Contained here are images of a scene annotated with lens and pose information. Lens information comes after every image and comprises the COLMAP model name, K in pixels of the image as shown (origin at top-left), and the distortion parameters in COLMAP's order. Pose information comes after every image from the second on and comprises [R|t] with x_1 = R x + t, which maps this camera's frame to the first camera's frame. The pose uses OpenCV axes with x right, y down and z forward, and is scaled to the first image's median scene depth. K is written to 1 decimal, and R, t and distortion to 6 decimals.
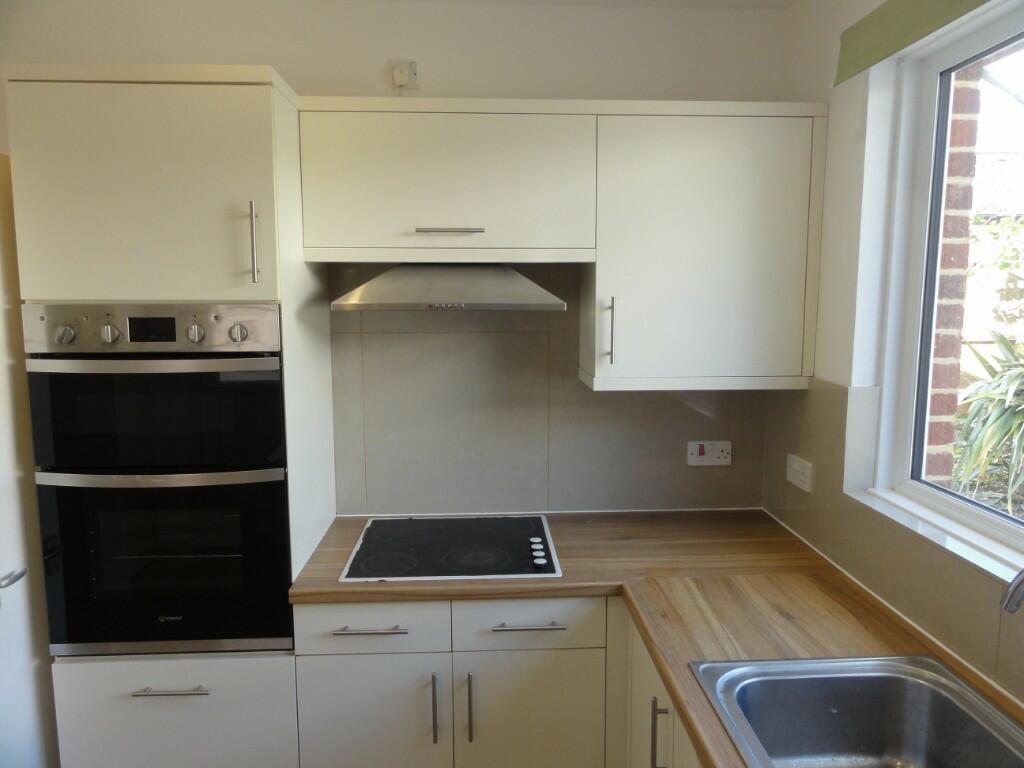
lens RADIAL K [[726.9, 0, 512.2], [0, 726.9, 384.1], [0, 0, 1]] dist [0.005515, -0.003026]
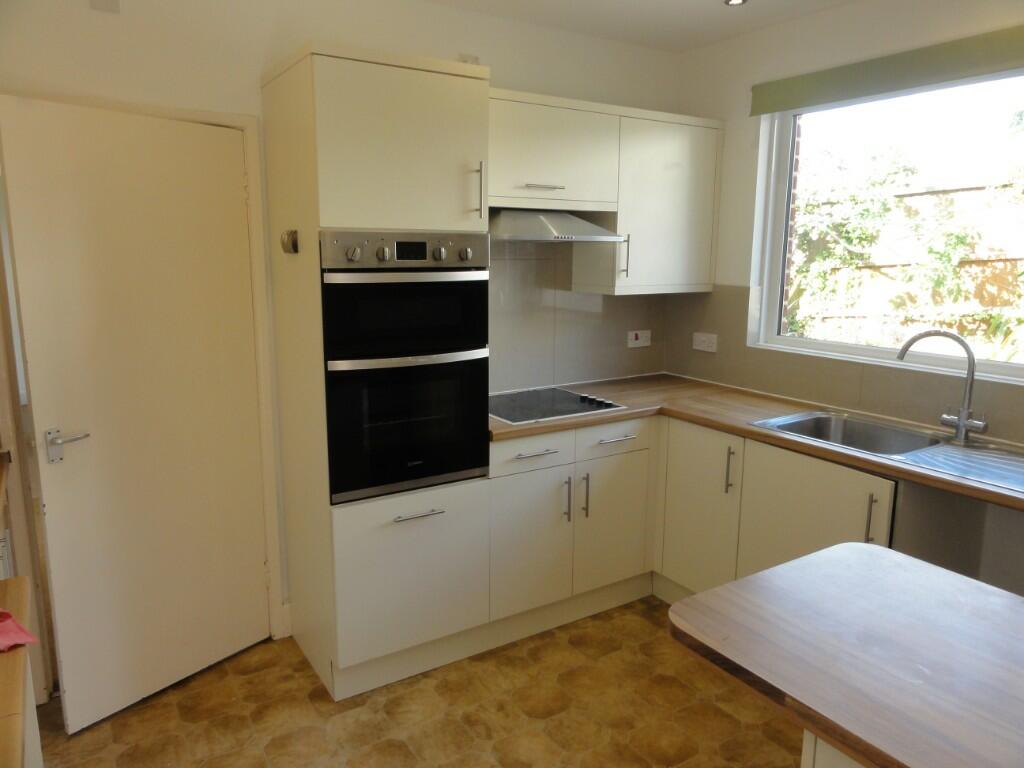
lens RADIAL K [[726.9, 0, 512.9], [0, 726.9, 381.9], [0, 0, 1]] dist [0.005515, -0.003026]
pose [[0.865882, -0.083296, 0.493264, -0.947880], [0.054139, 0.995852, 0.073130, 0.075620], [-0.497309, -0.036617, 0.866800, -0.274300]]
